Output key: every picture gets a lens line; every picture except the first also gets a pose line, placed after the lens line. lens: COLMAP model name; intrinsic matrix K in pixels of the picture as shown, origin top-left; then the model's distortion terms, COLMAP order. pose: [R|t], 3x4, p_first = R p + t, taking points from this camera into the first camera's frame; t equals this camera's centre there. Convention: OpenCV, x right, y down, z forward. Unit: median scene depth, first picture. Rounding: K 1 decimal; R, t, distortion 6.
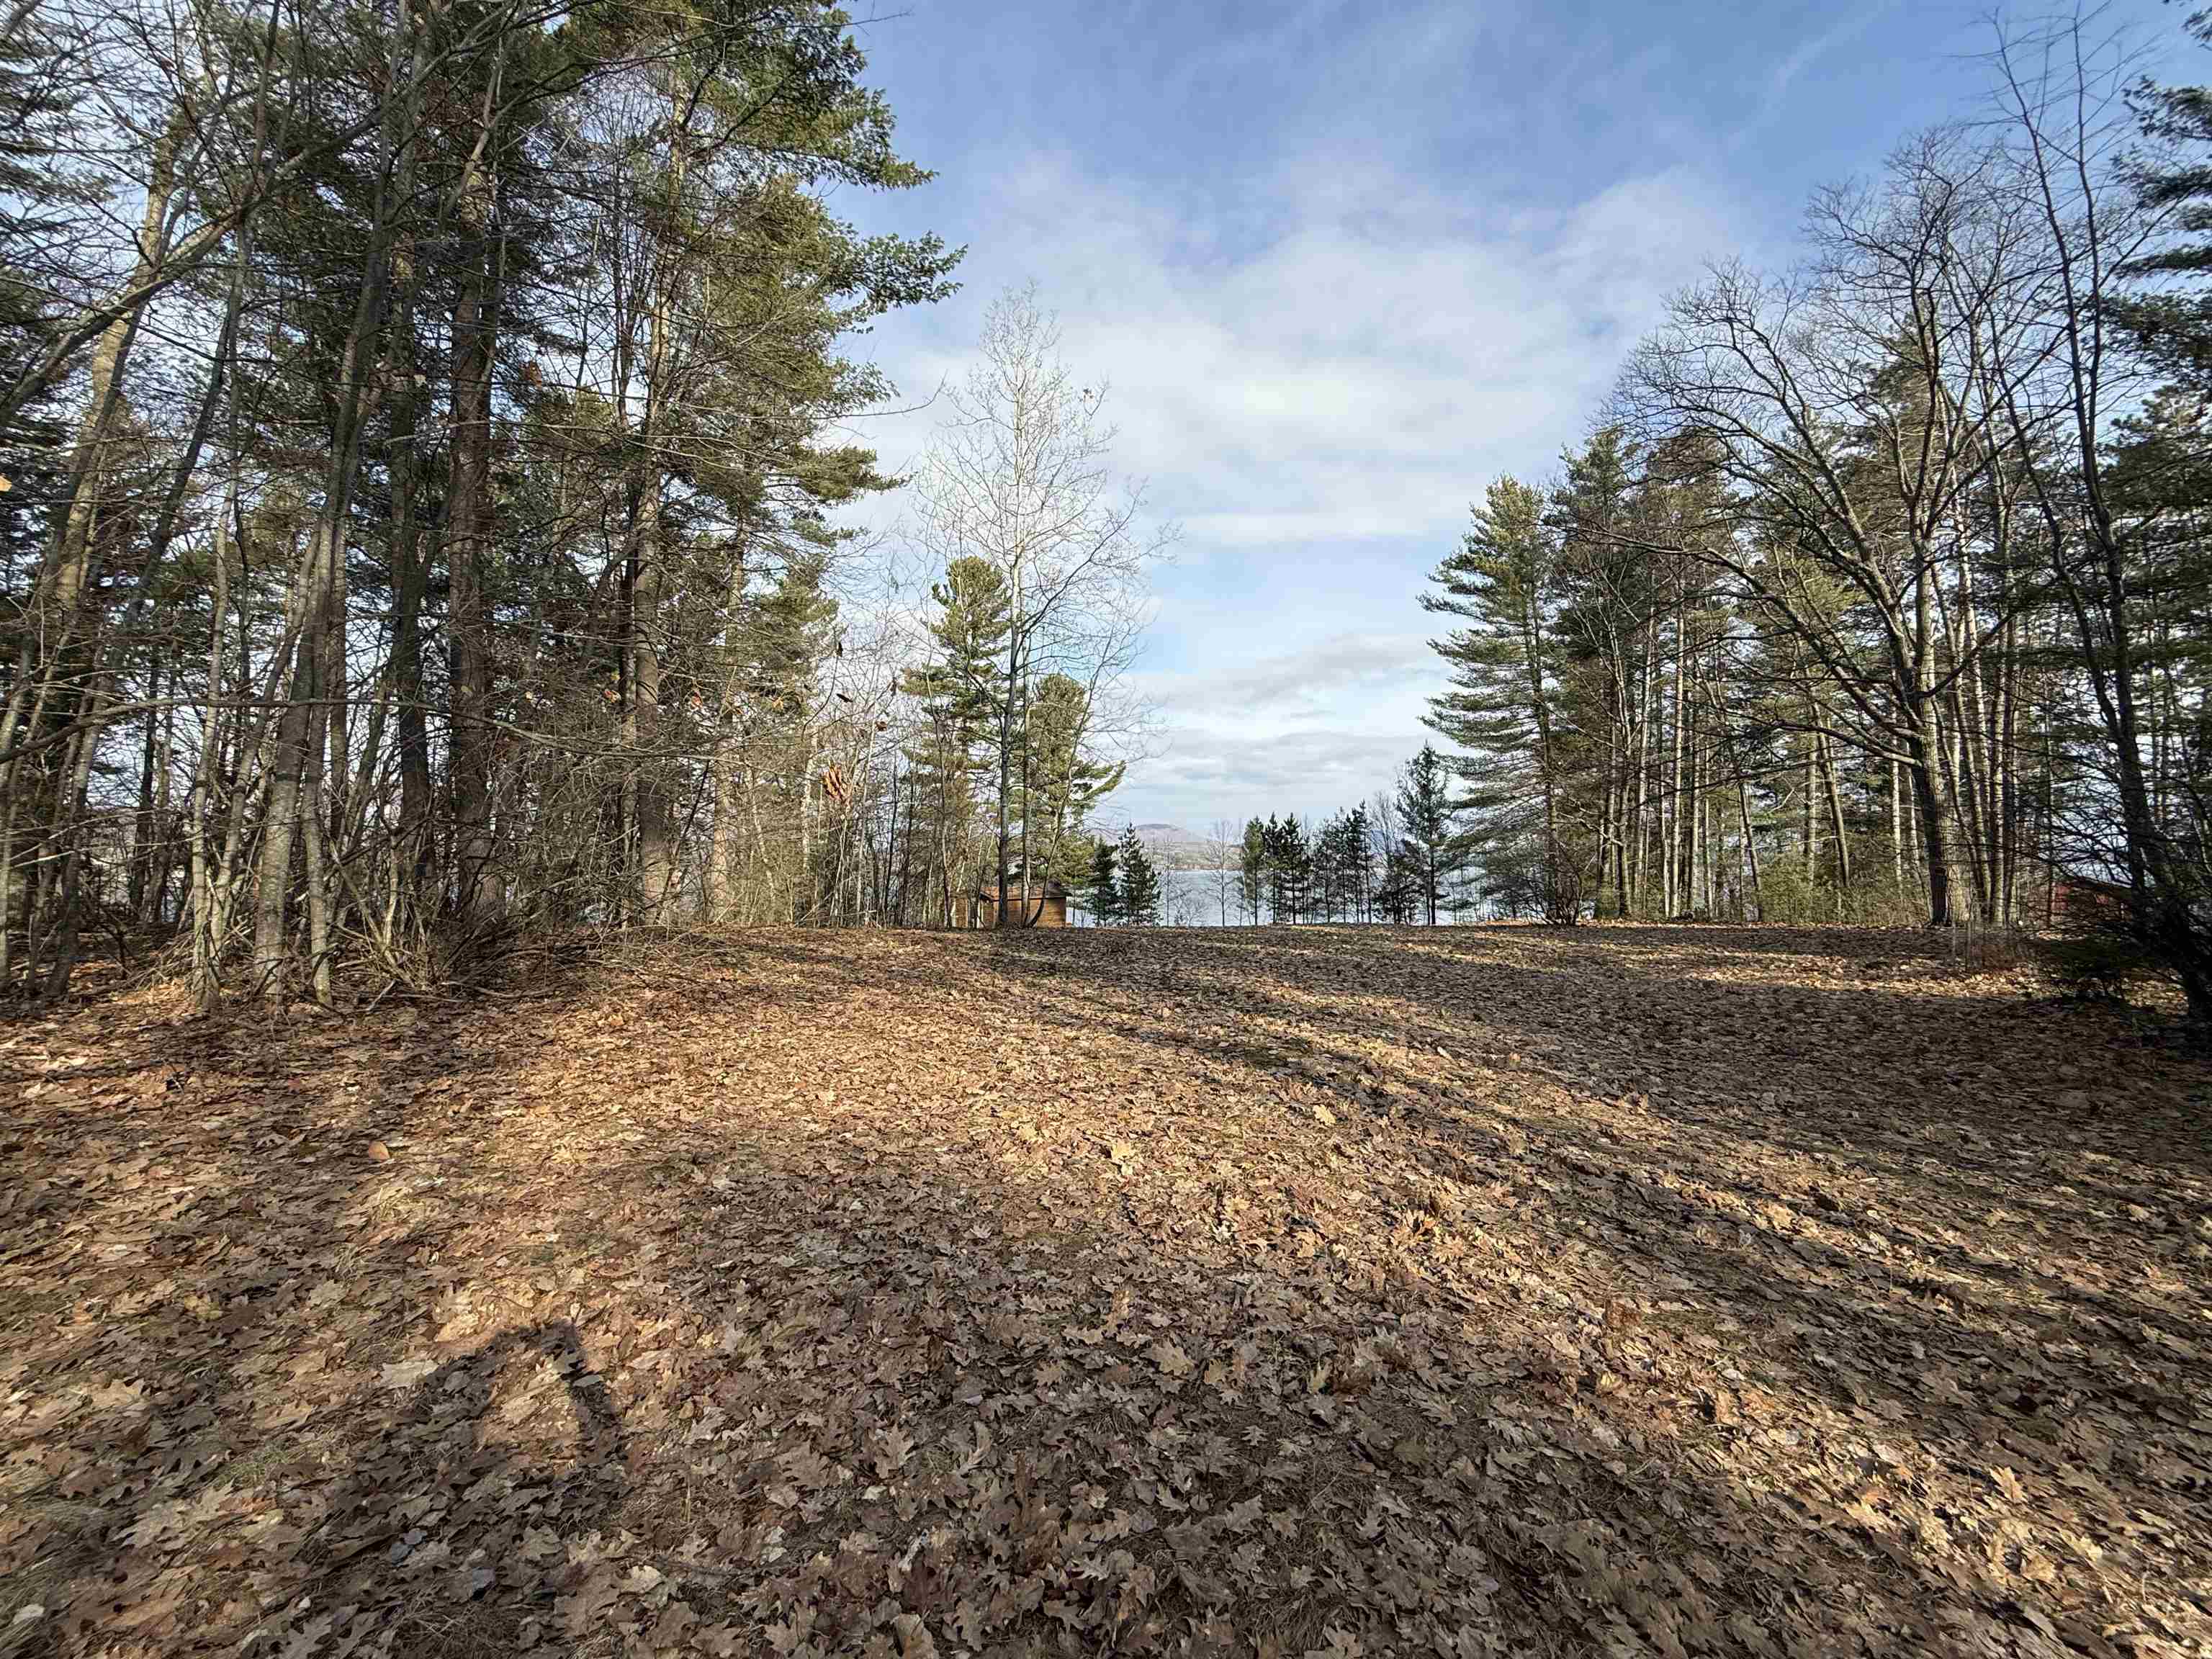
lens RADIAL K [[876.2, 0, 1104.6], [0, 876.2, 819.9], [0, 0, 1]] dist [0.002095, -0.000848]
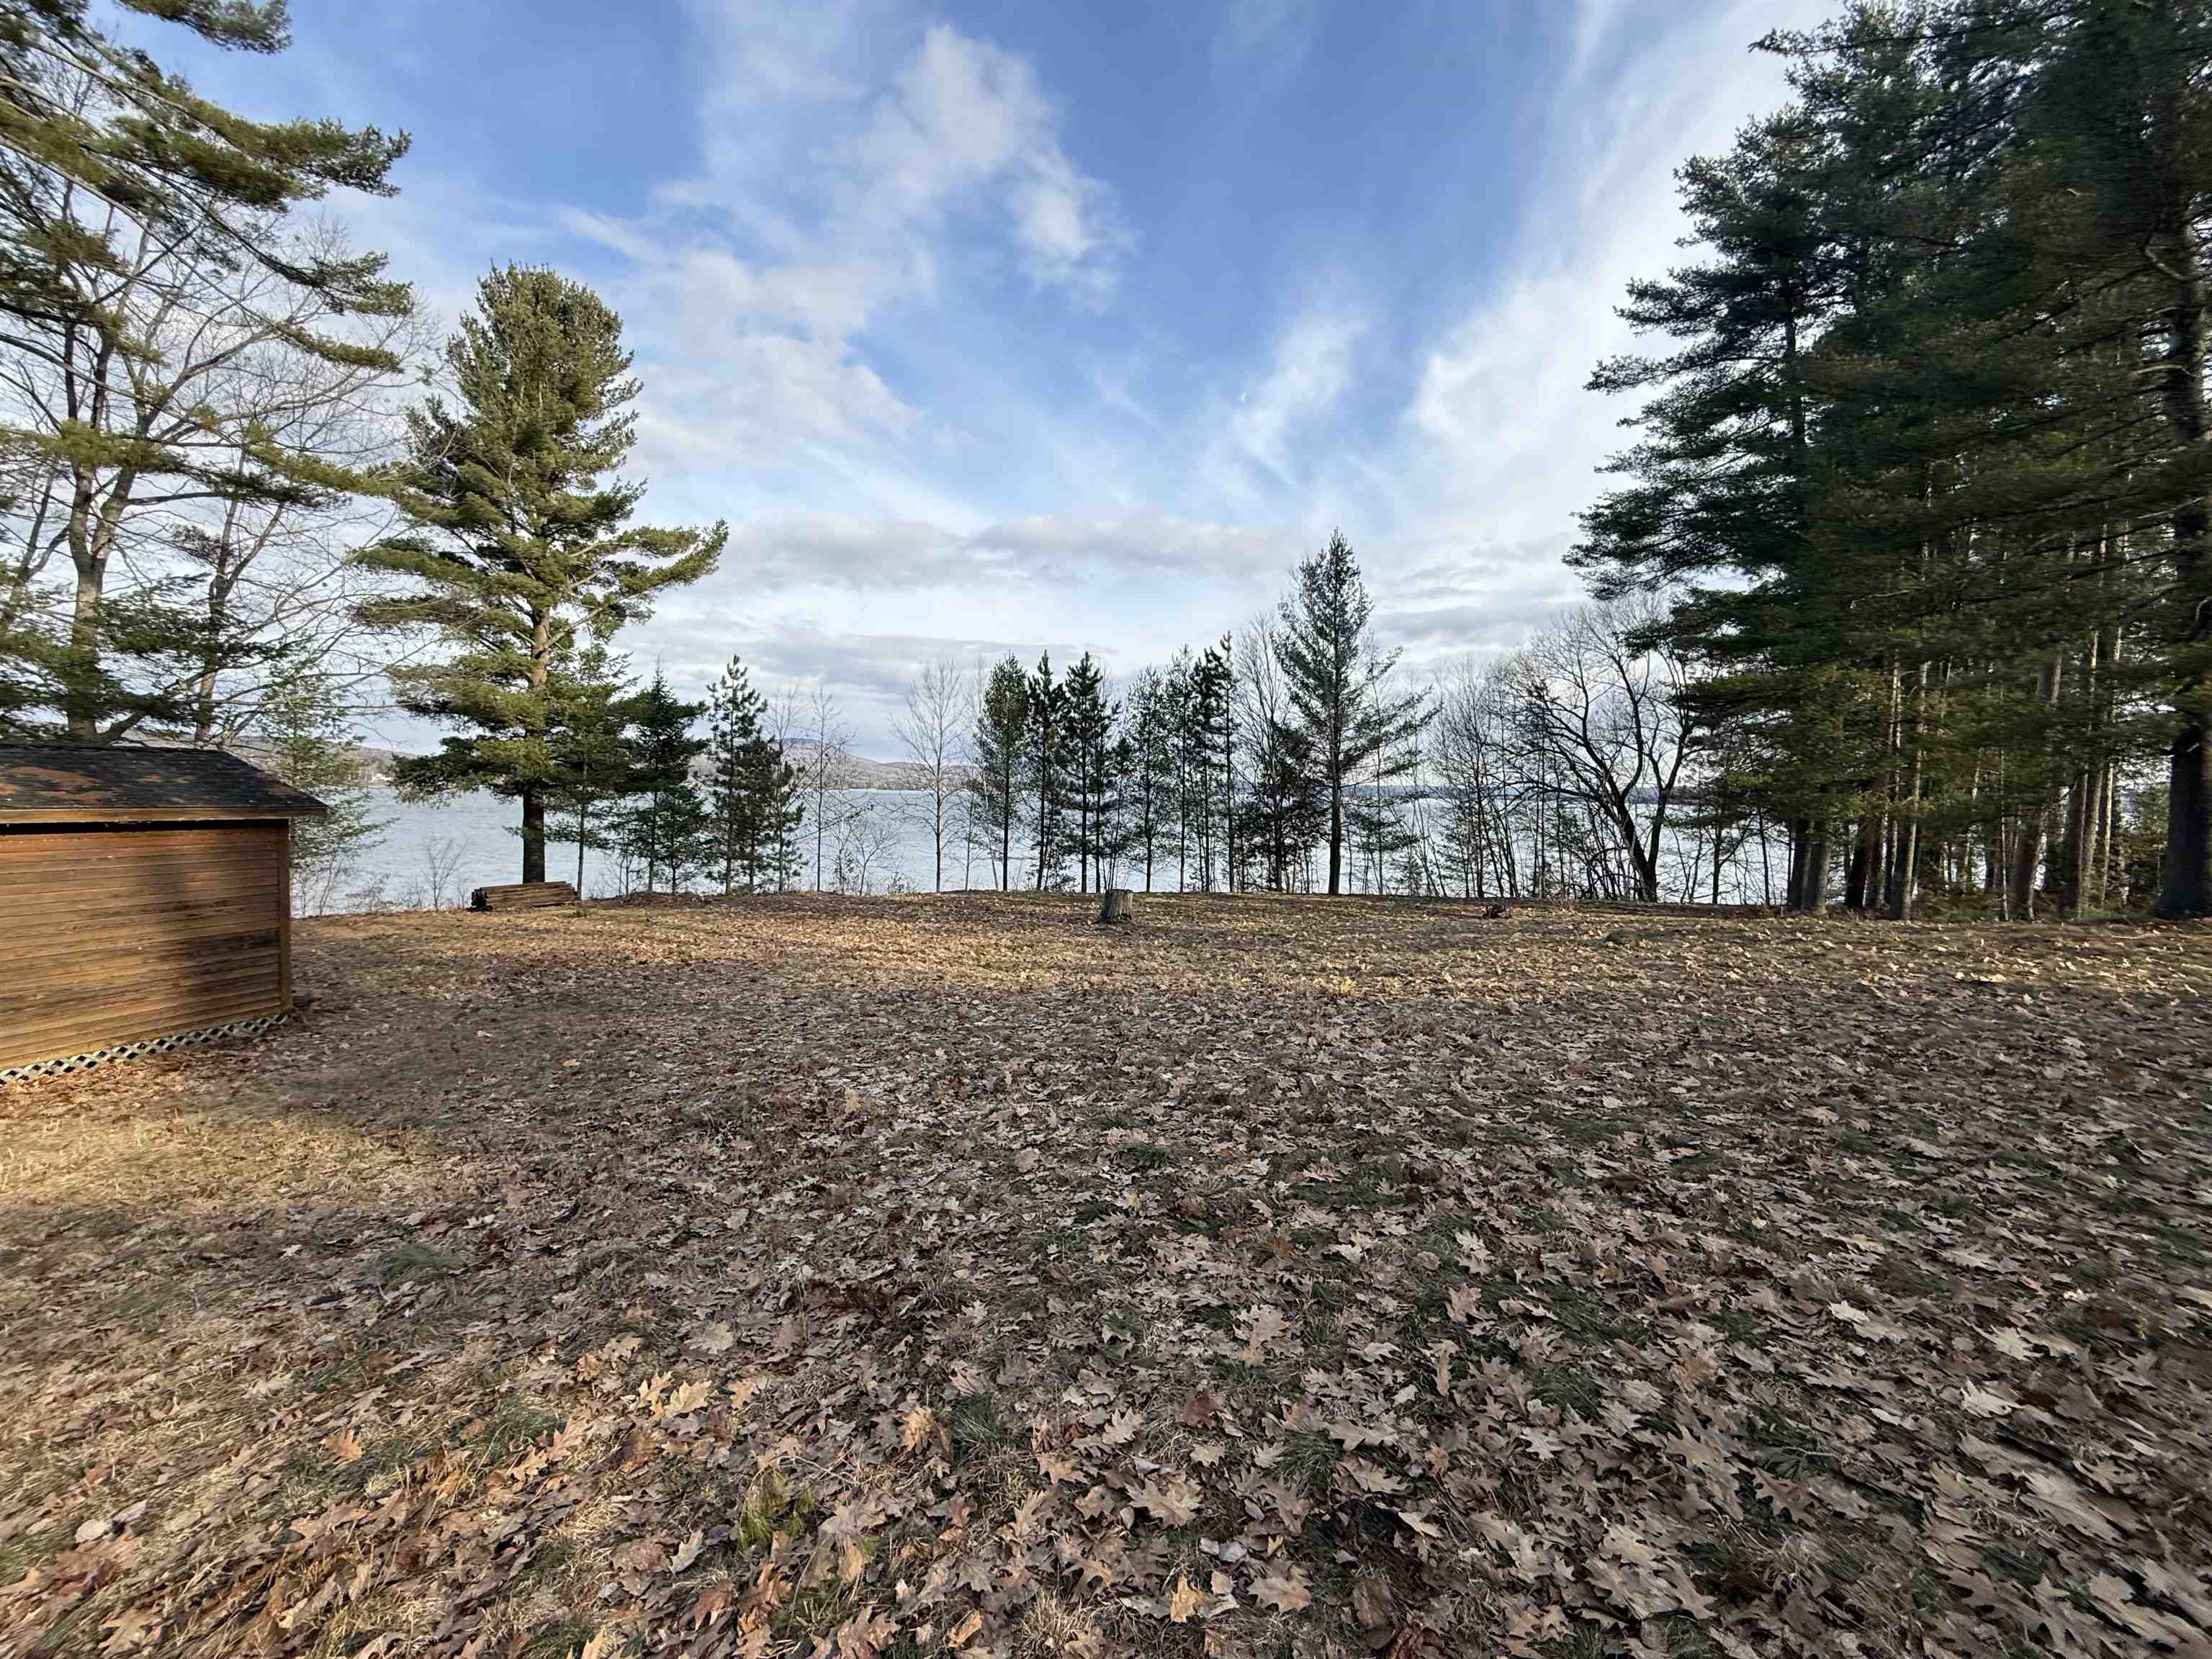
lens RADIAL K [[876.2, 0, 1093.7], [0, 876.2, 828.6], [0, 0, 1]] dist [0.002095, -0.000848]
pose [[0.925975, 0.006776, 0.377525, 0.033051], [-0.043512, 0.995093, 0.088864, 0.047589], [-0.375070, -0.098712, 0.921726, 0.542302]]
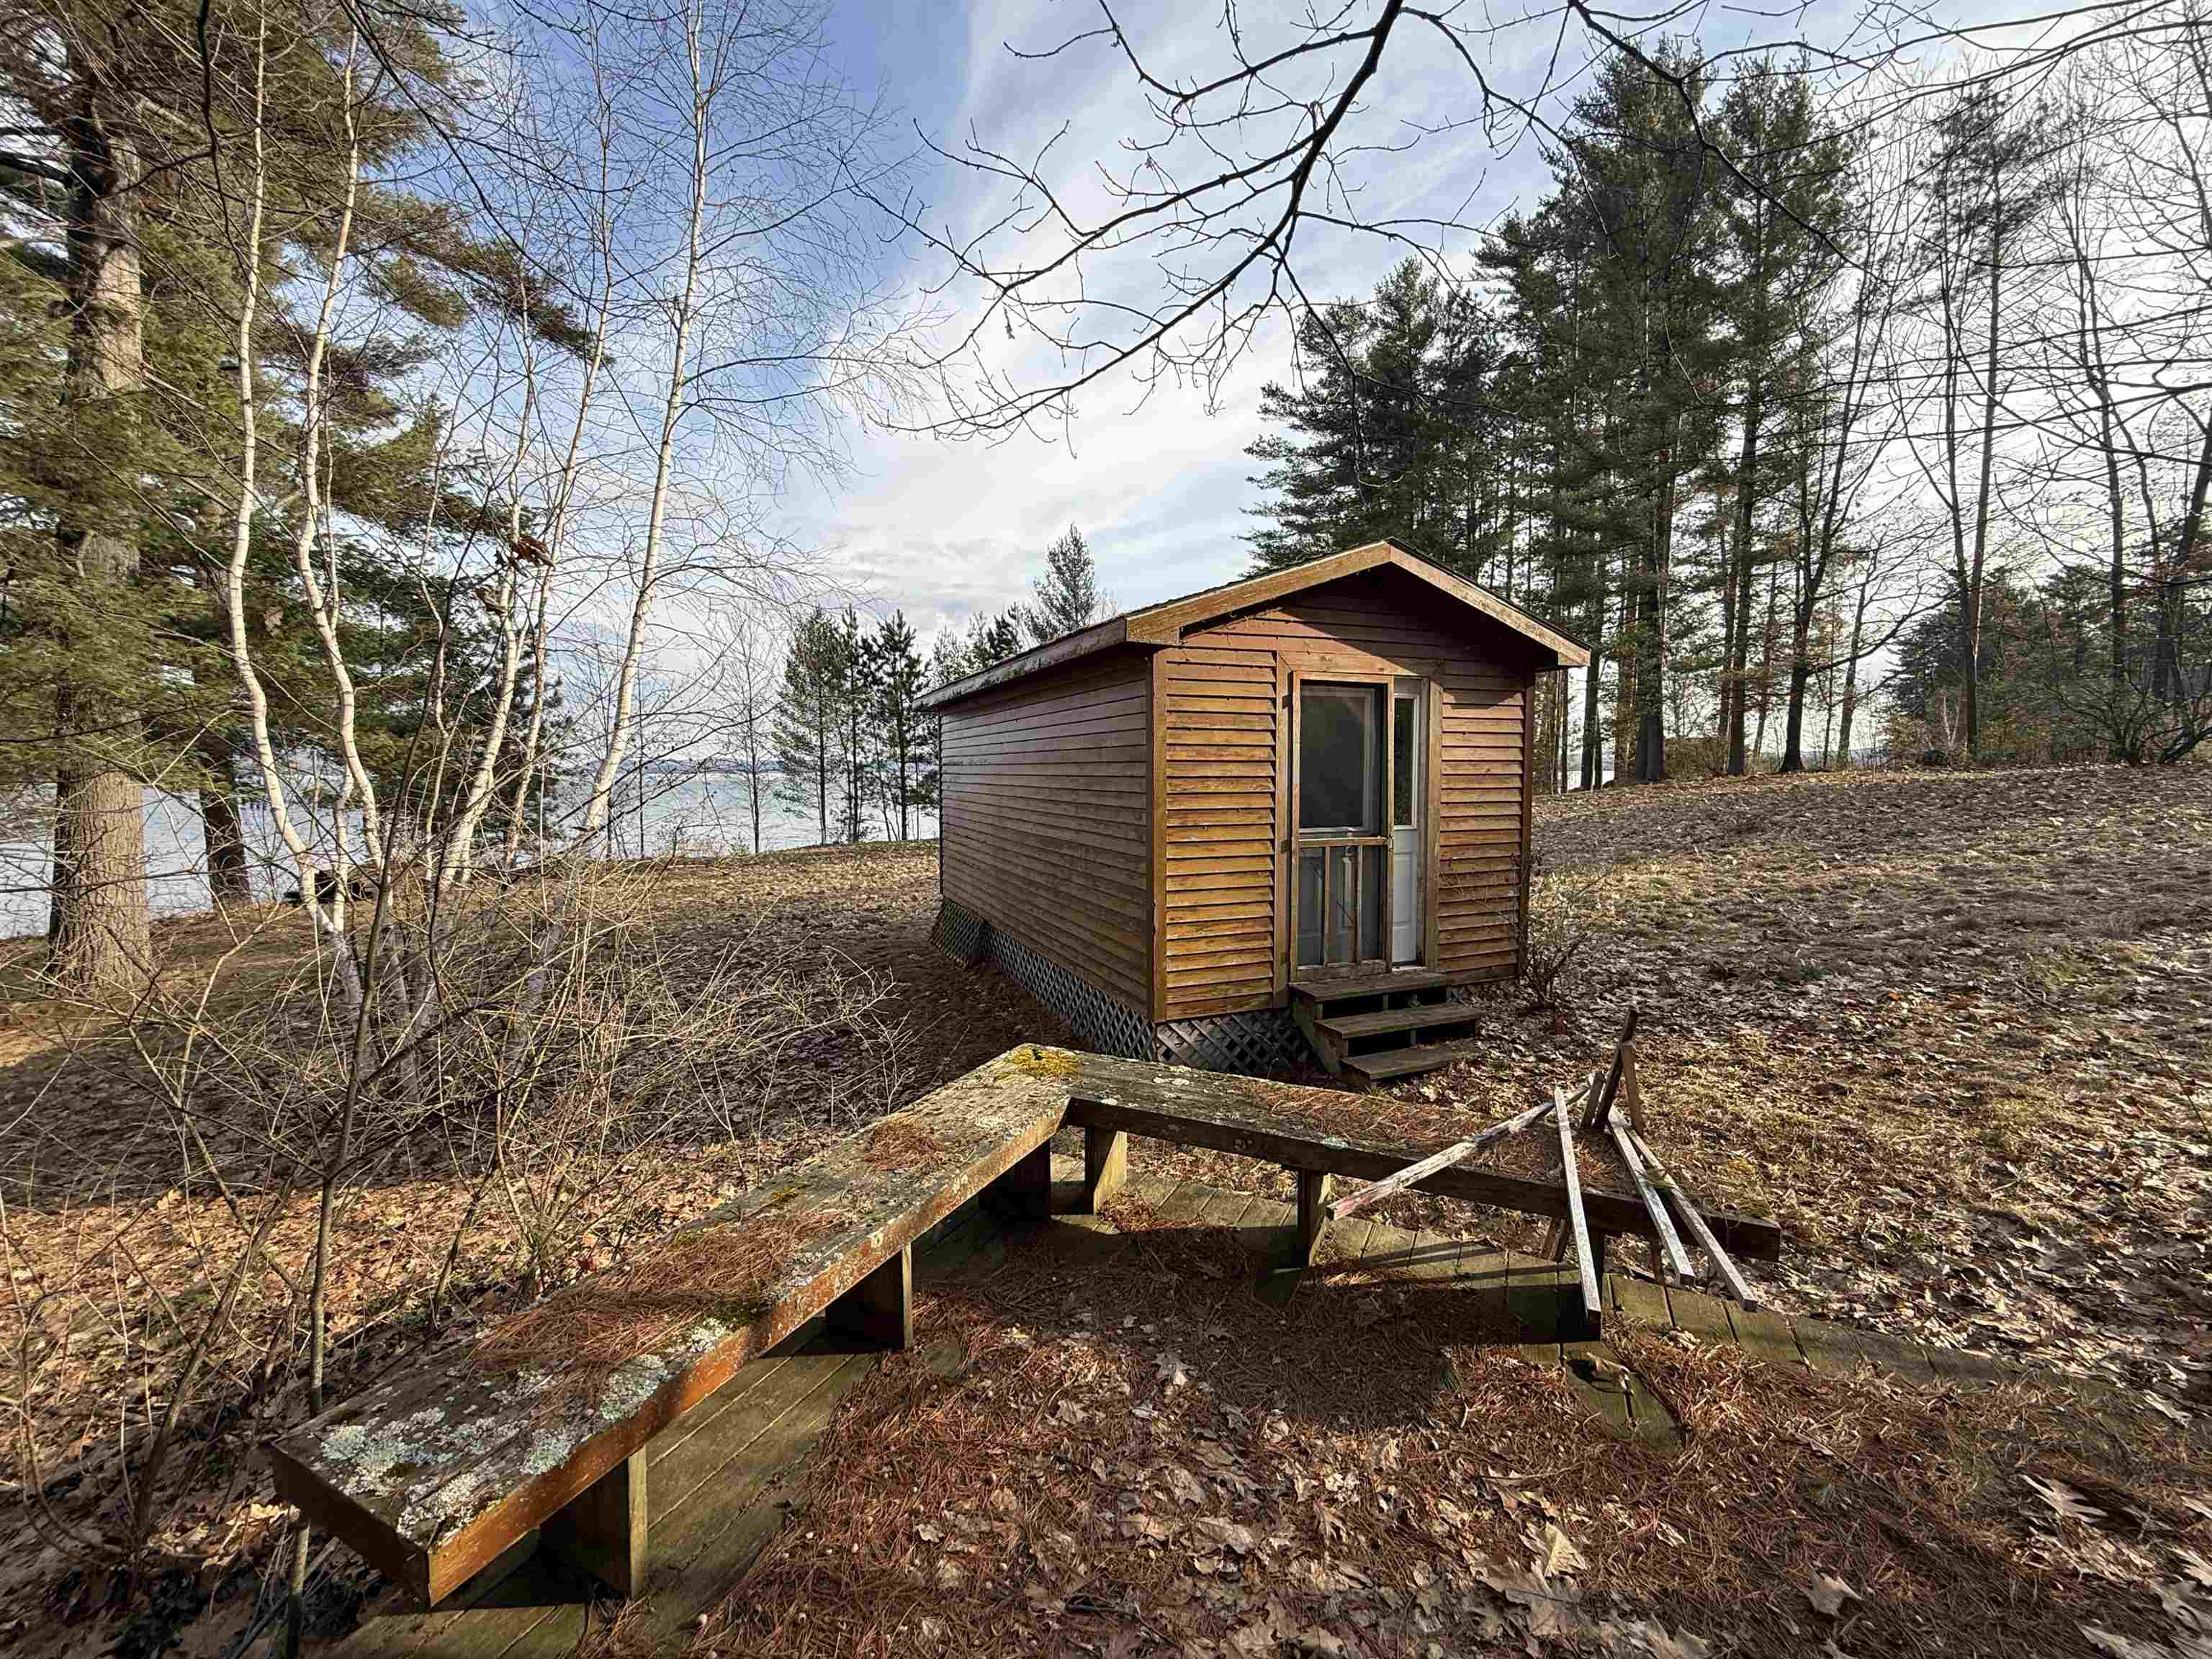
lens RADIAL K [[876.2, 0, 1108.3], [0, 876.2, 832.4], [0, 0, 1]] dist [0.002095, -0.000848]
pose [[0.531470, -0.062805, 0.844746, -0.176222], [-0.051320, 0.993028, 0.106118, 0.063578], [-0.845521, -0.099751, 0.524541, 0.608452]]
